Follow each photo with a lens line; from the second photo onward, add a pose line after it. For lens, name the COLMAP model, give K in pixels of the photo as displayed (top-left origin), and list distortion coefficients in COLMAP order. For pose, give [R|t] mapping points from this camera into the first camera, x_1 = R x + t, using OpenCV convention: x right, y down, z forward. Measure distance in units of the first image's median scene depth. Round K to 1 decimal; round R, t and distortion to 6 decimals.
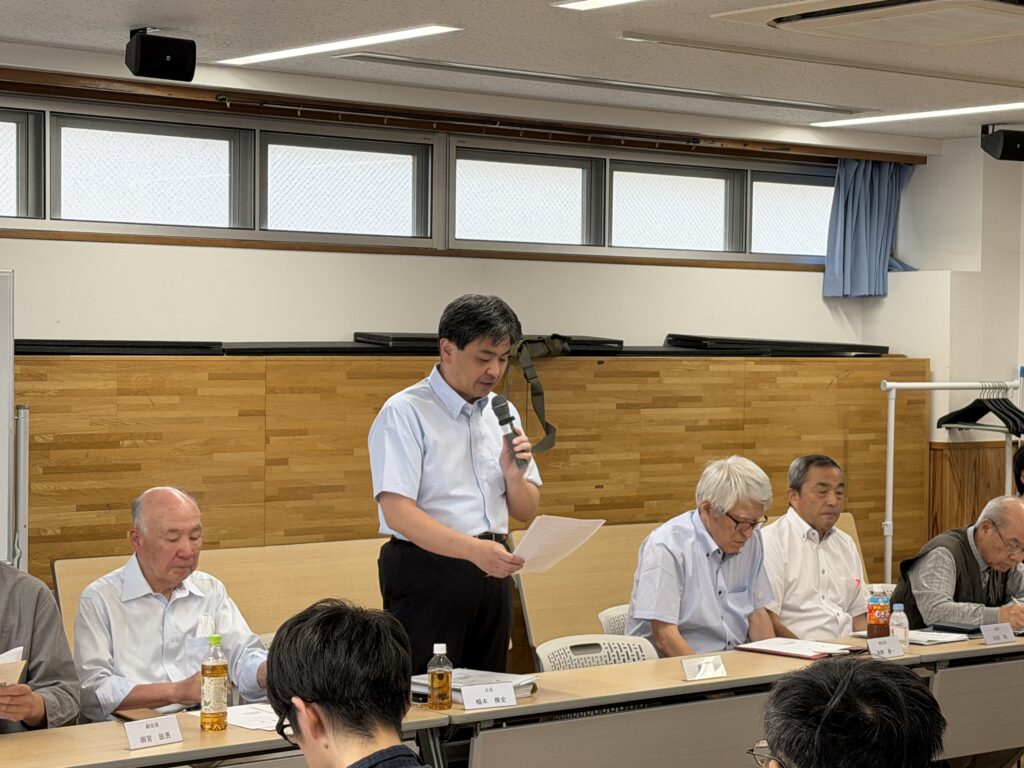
lens RADIAL K [[2219.0, 0, 512.0], [0, 2219.0, 384.0], [0, 0, 1]] dist [0.088019, 0.259683]
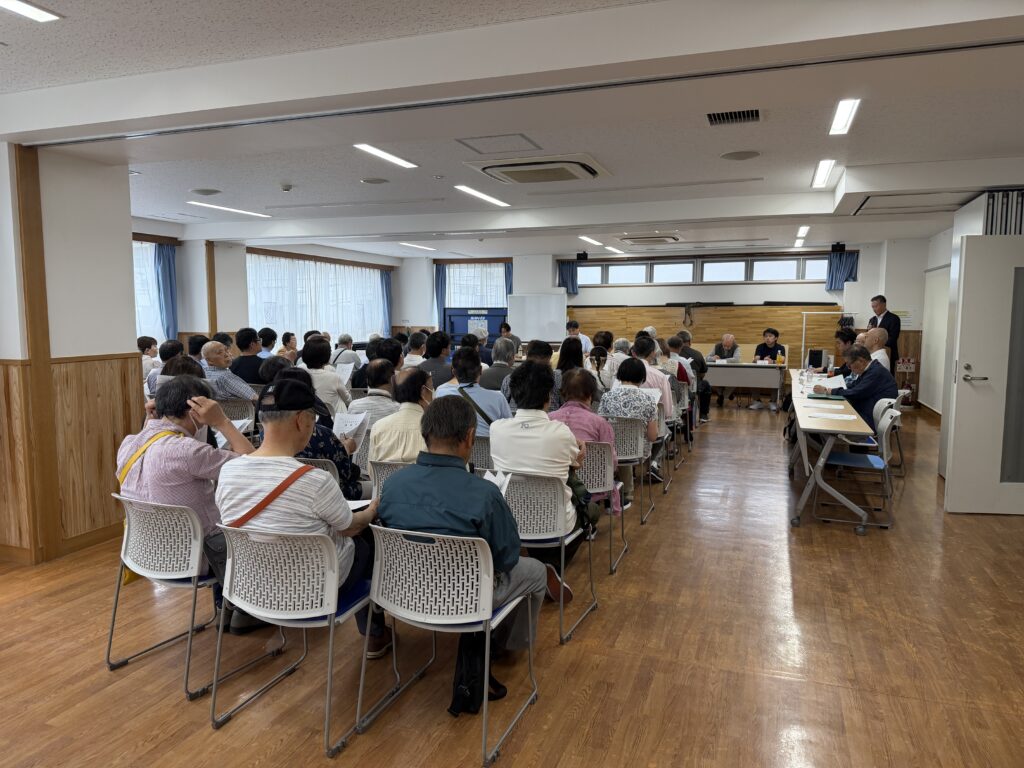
lens RADIAL K [[721.1, 0, 512.0], [0, 721.1, 384.0], [0, 0, 1]] dist [0.198650, -0.323303]
pose [[0.501892, 0.075126, -0.861662, 1.098078], [-0.013376, 0.996776, 0.079115, 0.031290], [0.864827, -0.028181, 0.501278, -0.103150]]
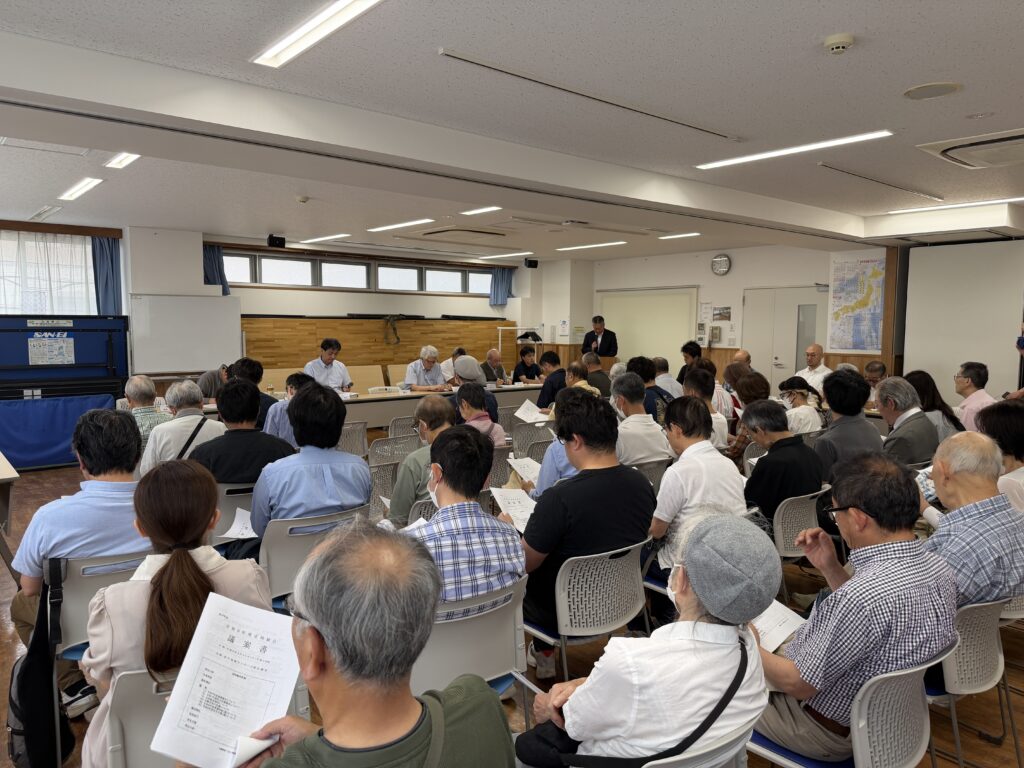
lens RADIAL K [[721.1, 0, 512.0], [0, 721.1, 384.0], [0, 0, 1]] dist [0.198650, -0.323303]
pose [[0.999947, -0.004343, 0.009285, 0.189366], [0.003724, 0.997833, 0.065698, 0.015738], [-0.009550, -0.065660, 0.997796, -0.245395]]
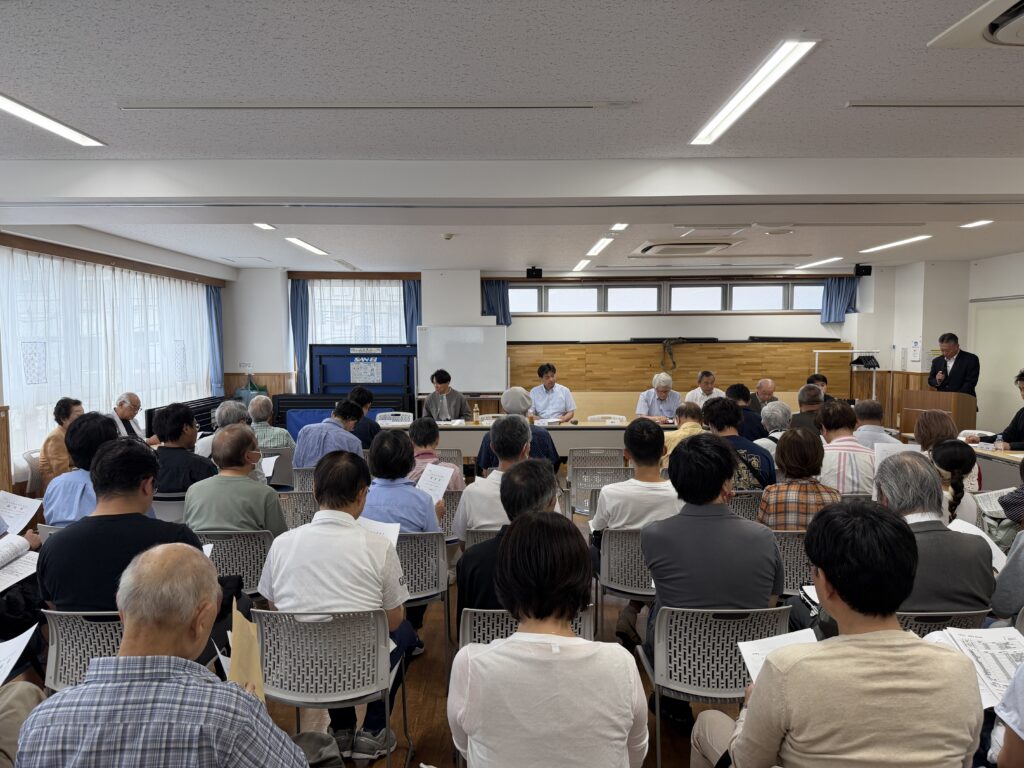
lens RADIAL K [[721.1, 0, 512.0], [0, 721.1, 384.0], [0, 0, 1]] dist [0.198650, -0.323303]
pose [[0.772689, 0.025675, -0.634265, 0.523574], [-0.001564, 0.999256, 0.038544, 0.007314], [0.634782, -0.028791, 0.772154, -0.066689]]
